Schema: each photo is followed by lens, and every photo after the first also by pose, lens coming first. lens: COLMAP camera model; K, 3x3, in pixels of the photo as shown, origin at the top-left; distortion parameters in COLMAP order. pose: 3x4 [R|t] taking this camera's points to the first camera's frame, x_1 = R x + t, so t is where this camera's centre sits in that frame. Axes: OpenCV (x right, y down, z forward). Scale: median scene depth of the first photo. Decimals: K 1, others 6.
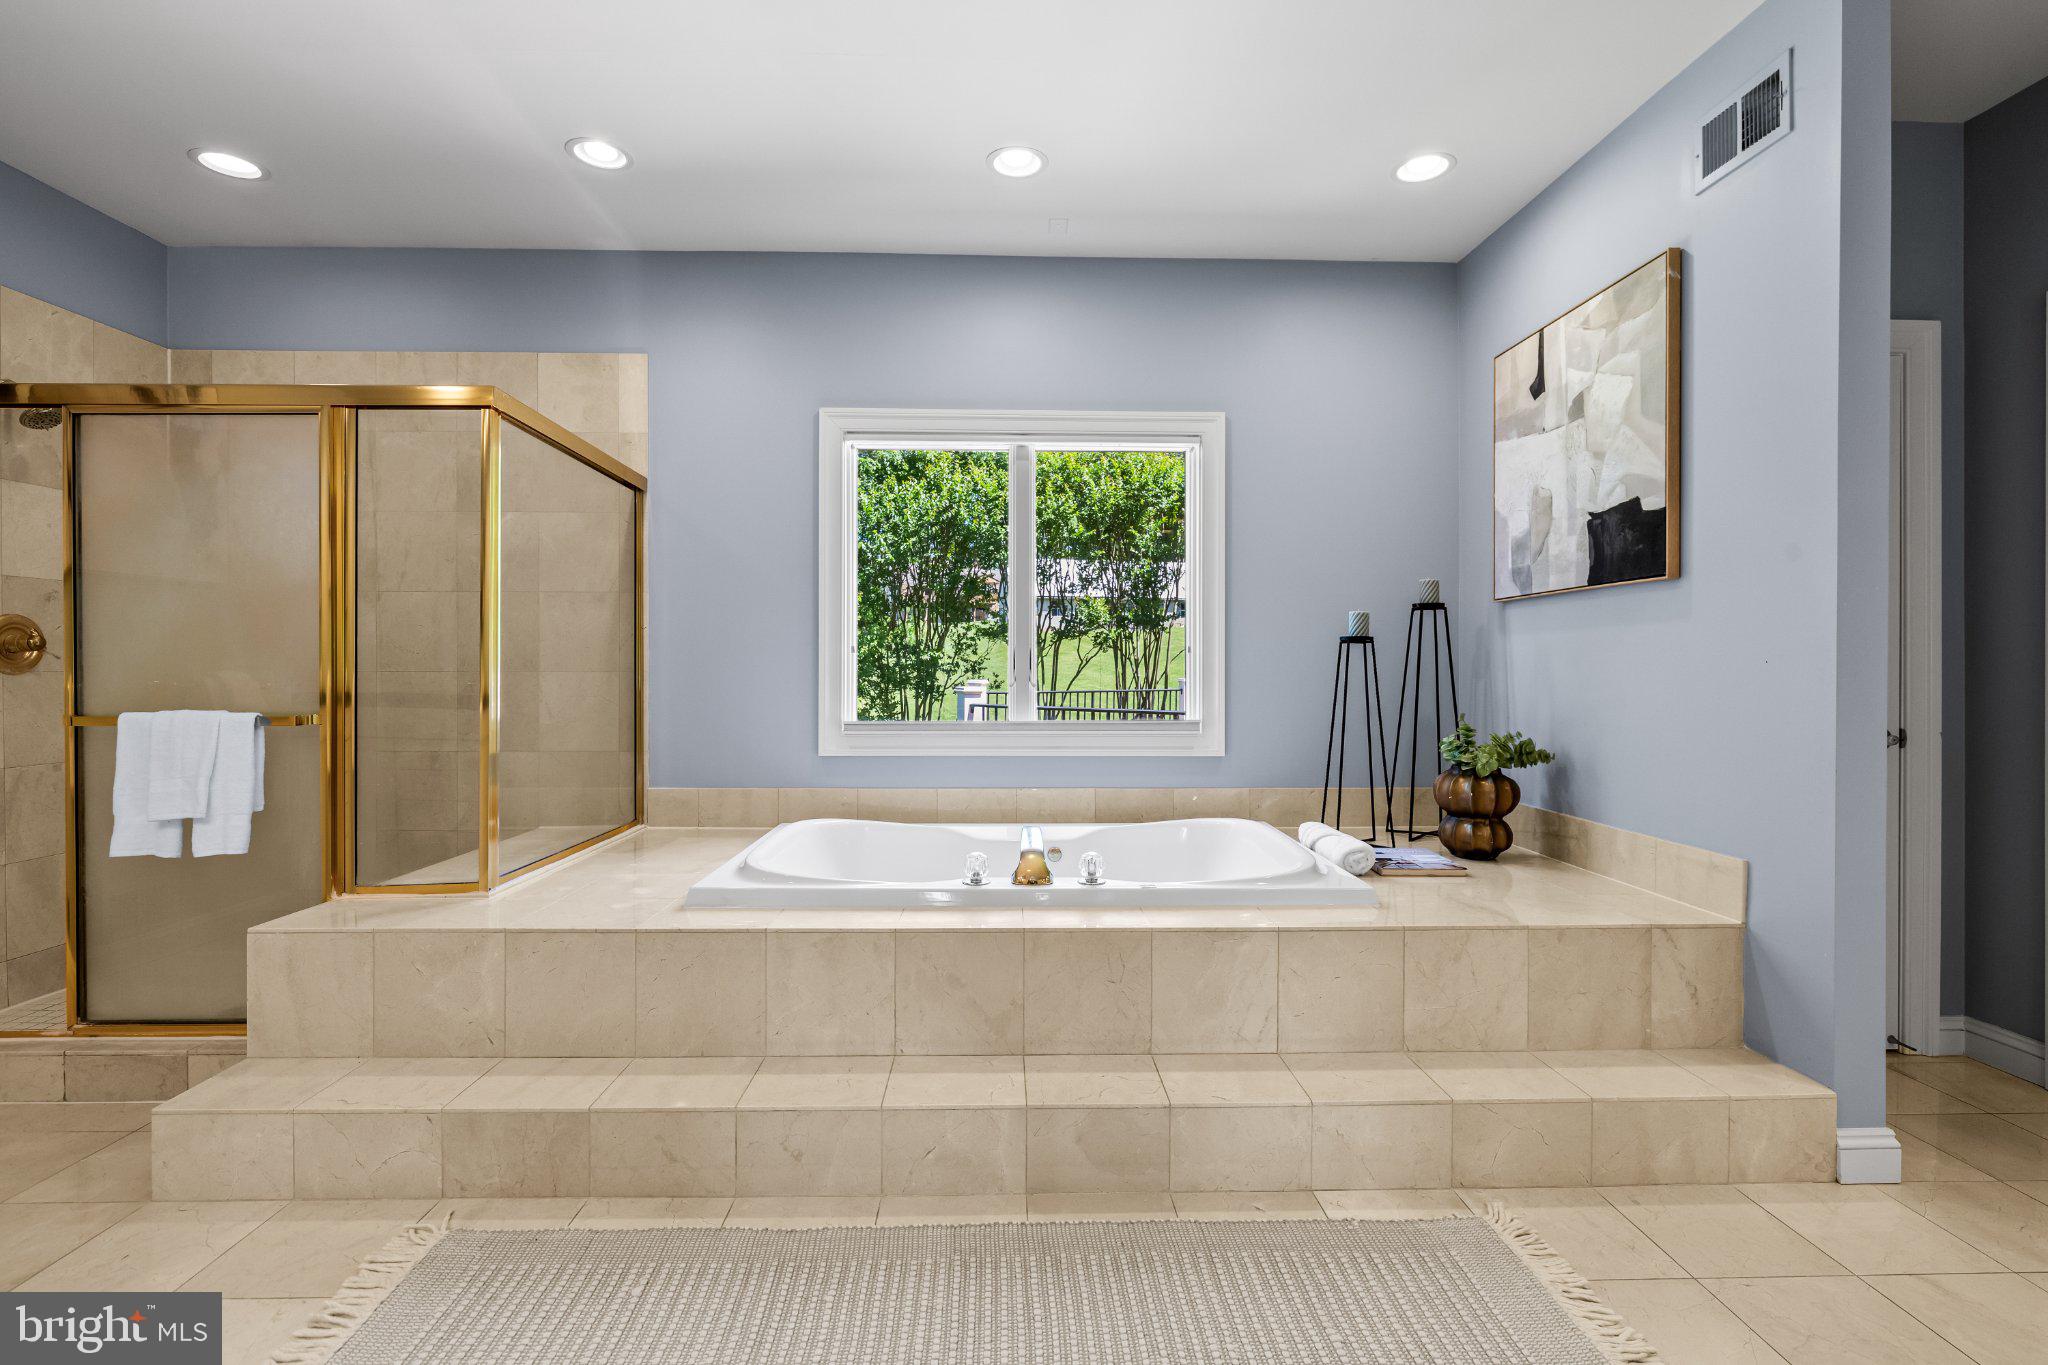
lens RADIAL K [[965.5, 0, 1018.9], [0, 965.5, 674.2], [0, 0, 1]] dist [-0.008865, 0.001101]
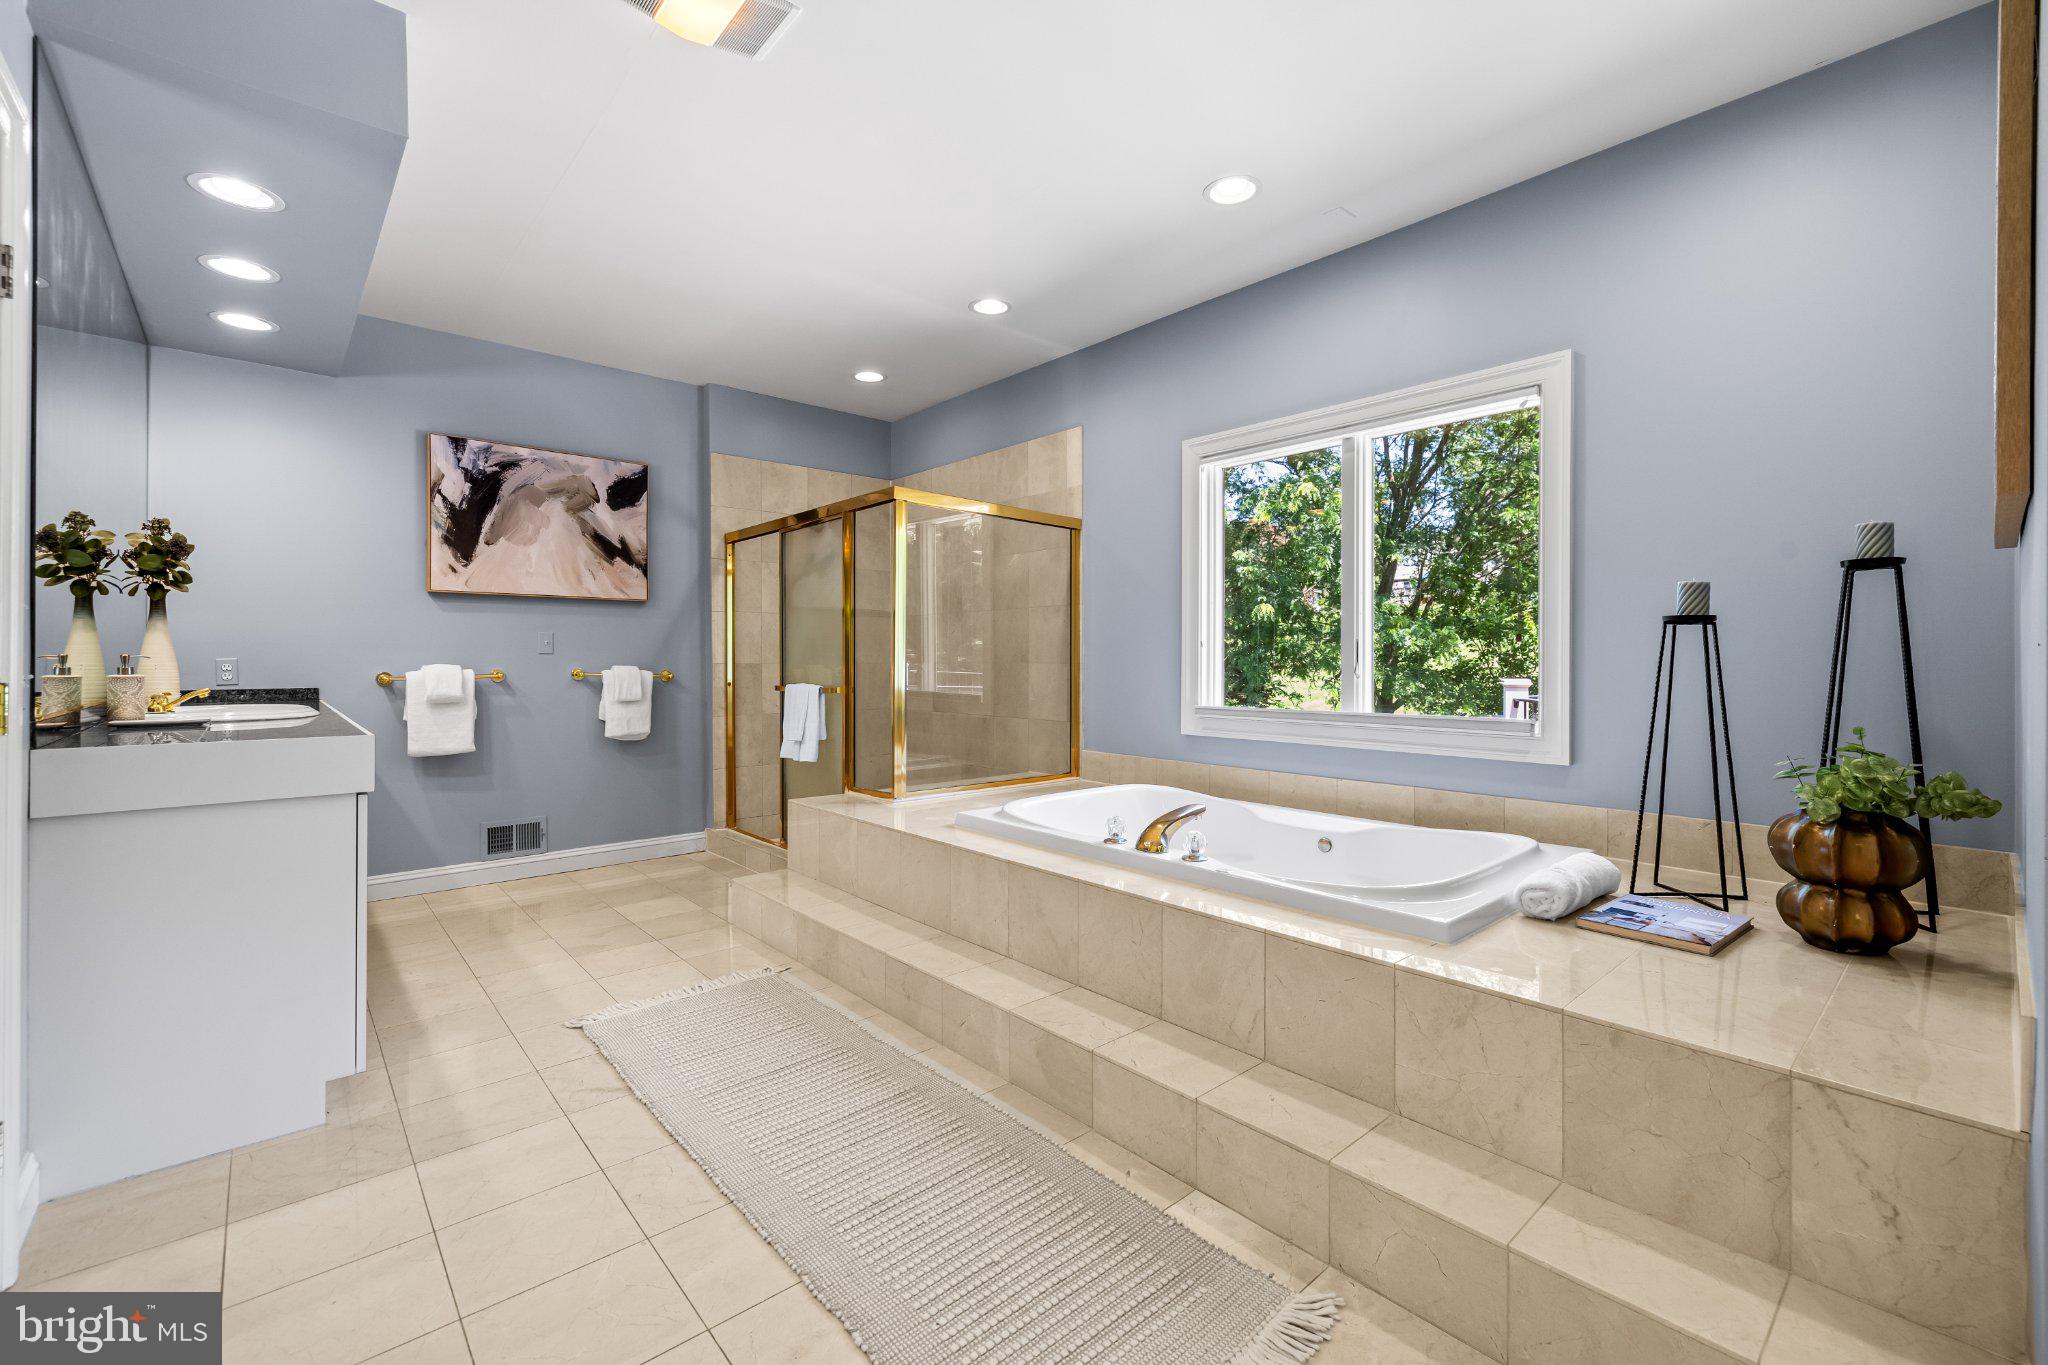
lens RADIAL K [[862.4, 0, 1007.4], [0, 862.4, 665.5], [0, 0, 1]] dist [0.000111, 0.000236]
pose [[0.632947, 0.001473, -0.774194, 0.623169], [-0.002611, 0.999997, -0.000232, 0.000918], [0.774191, 0.002168, 0.632949, 0.209108]]
